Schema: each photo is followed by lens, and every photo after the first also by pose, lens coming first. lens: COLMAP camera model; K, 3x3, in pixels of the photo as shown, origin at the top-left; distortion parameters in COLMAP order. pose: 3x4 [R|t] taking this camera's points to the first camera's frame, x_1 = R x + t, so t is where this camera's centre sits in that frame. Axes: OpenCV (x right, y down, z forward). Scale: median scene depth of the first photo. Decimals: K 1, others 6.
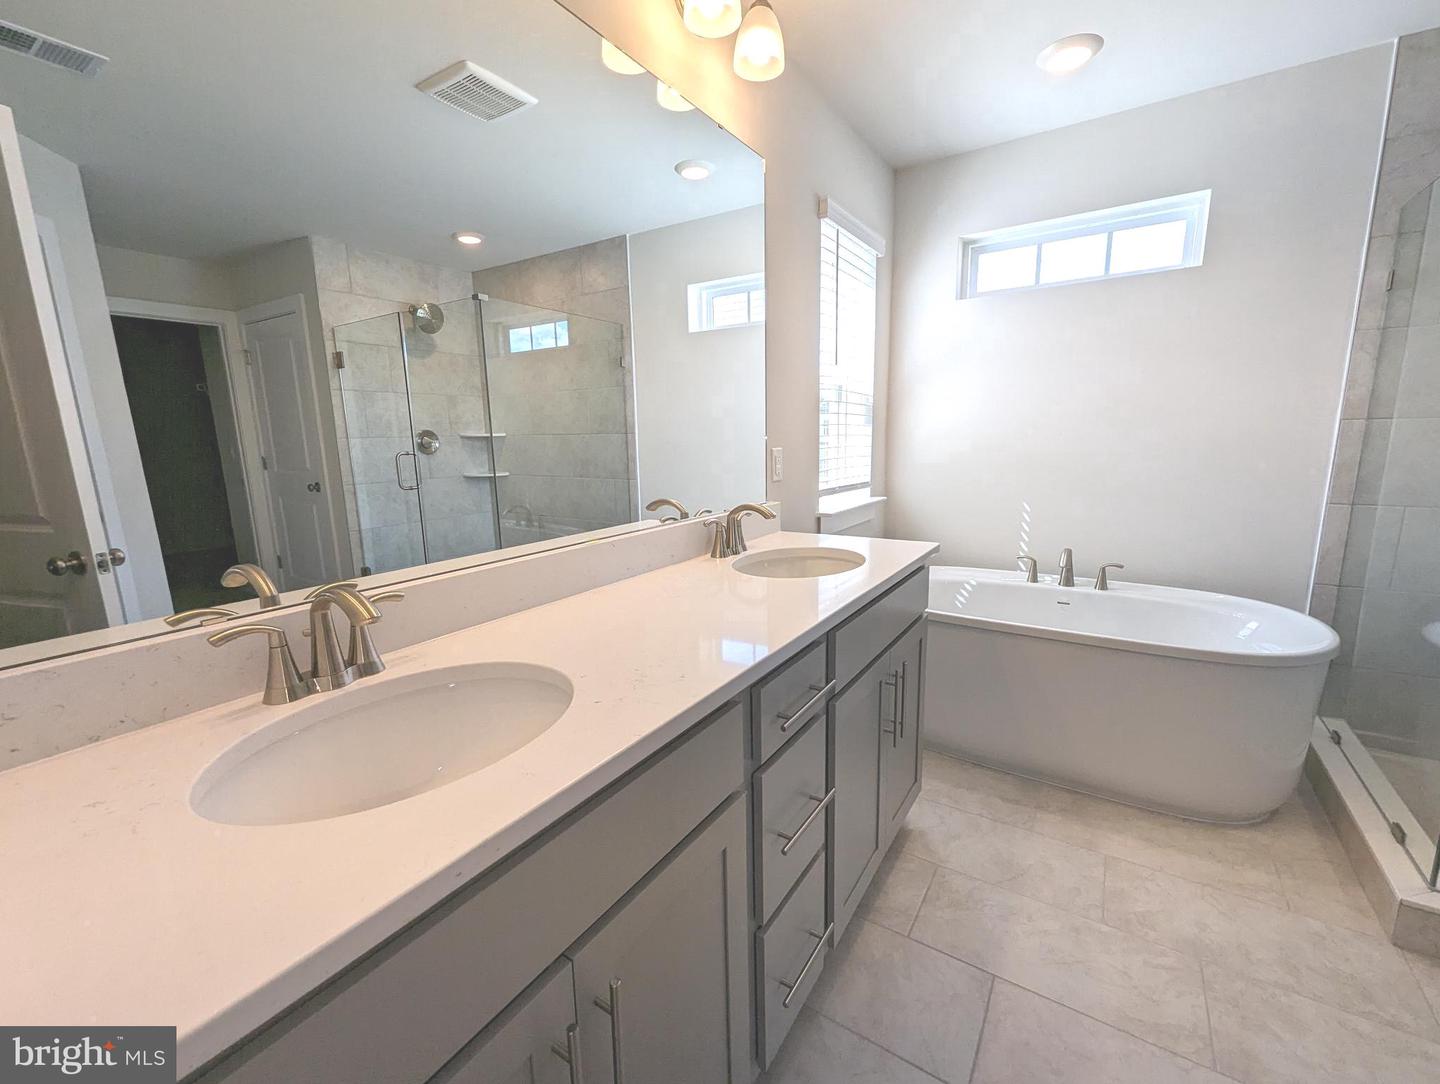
lens RADIAL K [[593.1, 0, 727.5], [0, 593.1, 544.3], [0, 0, 1]] dist [-0.002723, 0.001403]
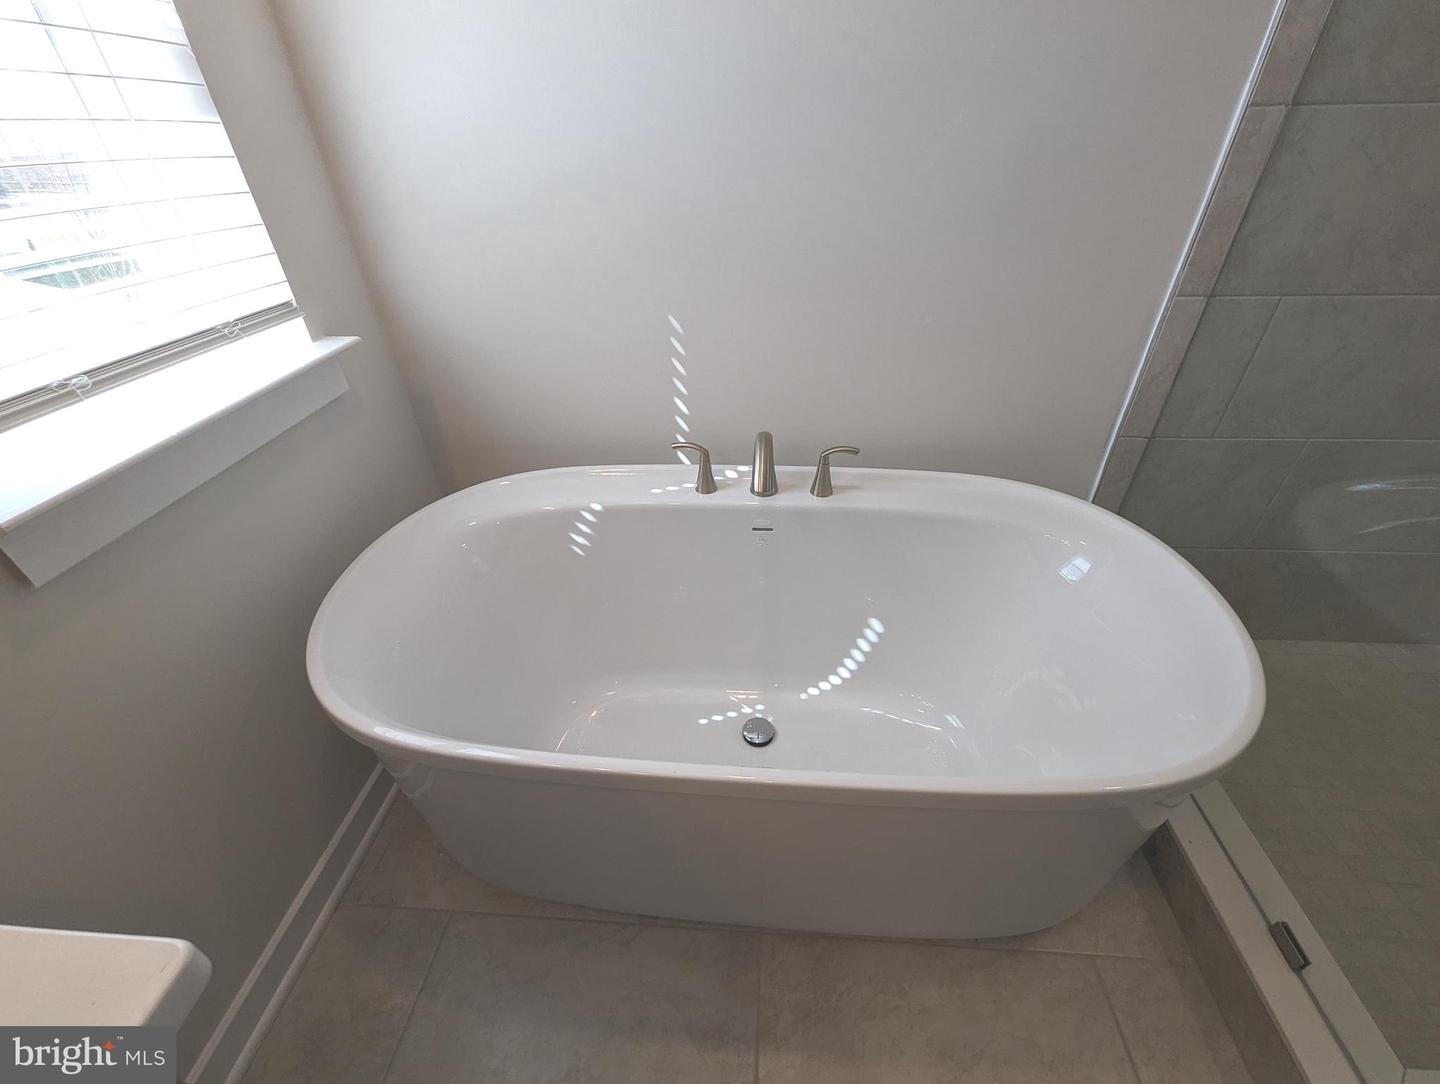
lens RADIAL K [[593.1, 0, 710.6], [0, 593.1, 532.1], [0, 0, 1]] dist [-0.002723, 0.001403]
pose [[0.877457, -0.279490, 0.389814, 0.314793], [0.091953, 0.895639, 0.435174, -0.125538], [-0.470759, -0.346002, 0.811584, 0.580689]]
